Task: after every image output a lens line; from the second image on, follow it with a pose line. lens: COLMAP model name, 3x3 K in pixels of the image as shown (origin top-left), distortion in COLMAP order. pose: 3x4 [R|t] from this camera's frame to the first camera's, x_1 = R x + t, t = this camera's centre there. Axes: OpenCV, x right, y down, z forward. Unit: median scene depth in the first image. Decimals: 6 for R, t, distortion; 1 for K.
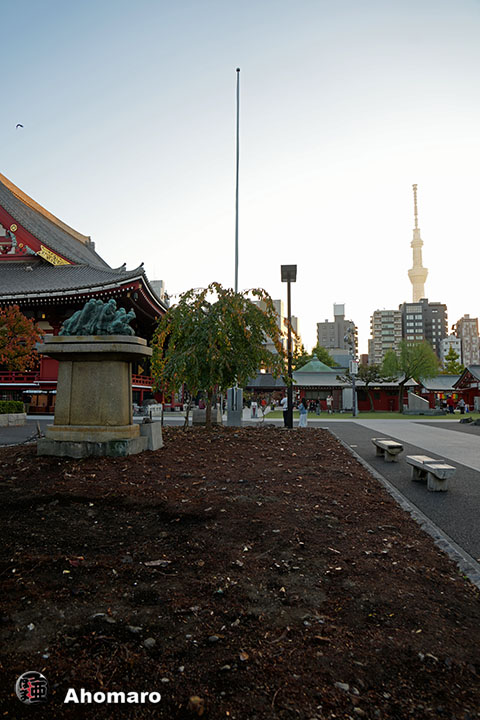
lens RADIAL K [[474.8, 0, 240.0], [0, 474.8, 360.0], [0, 0, 1]] dist [-0.043530, 0.000328]
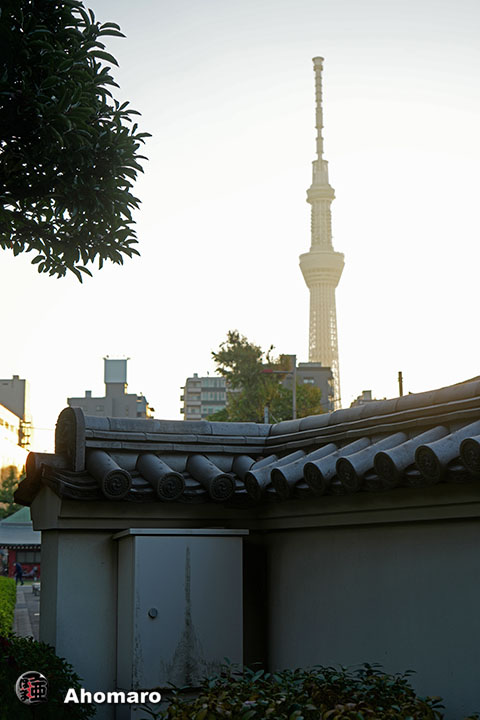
lens RADIAL K [[1249.2, 0, 240.0], [0, 1249.2, 360.0], [0, 0, 1]] dist [-0.033425, -0.047835]
pose [[0.959898, 0.033956, 0.278286, -0.081295], [-0.011385, 0.996540, -0.082328, -0.086900], [-0.280119, 0.075858, 0.956963, -1.095033]]
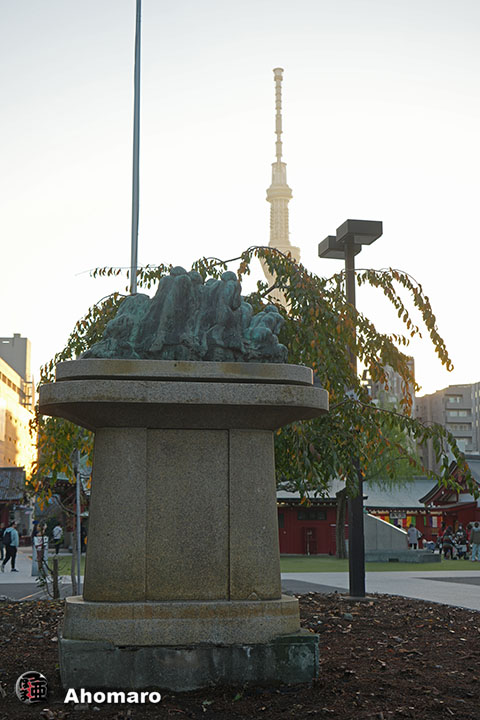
lens RADIAL K [[1087.6, 0, 240.0], [0, 1087.6, 360.0], [0, 0, 1]] dist [0.011121, 0.004176]
pose [[0.945023, 0.043935, 0.324039, -0.102685], [-0.020506, 0.996945, -0.075366, 0.002312], [-0.326361, 0.064578, 0.943037, 0.028786]]
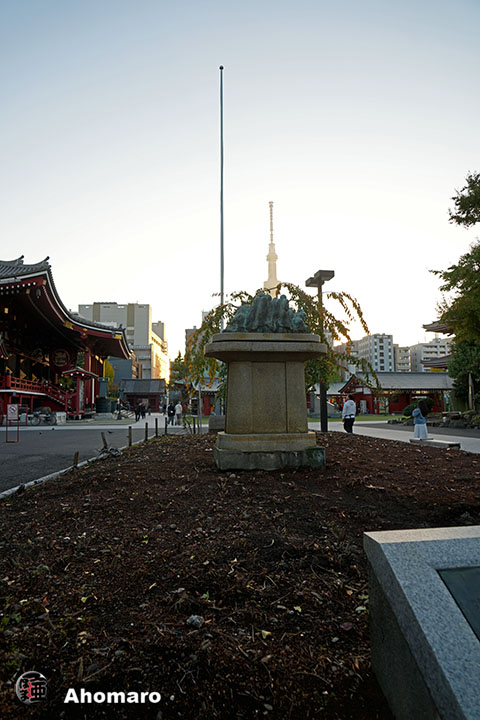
lens RADIAL K [[474.8, 0, 240.0], [0, 474.8, 360.0], [0, 0, 1]] dist [-0.043530, 0.000328]
pose [[0.955516, 0.013496, 0.294630, -0.115605], [-0.009732, 0.999851, -0.014237, 0.002305], [-0.294778, 0.010737, 0.955505, 0.027853]]
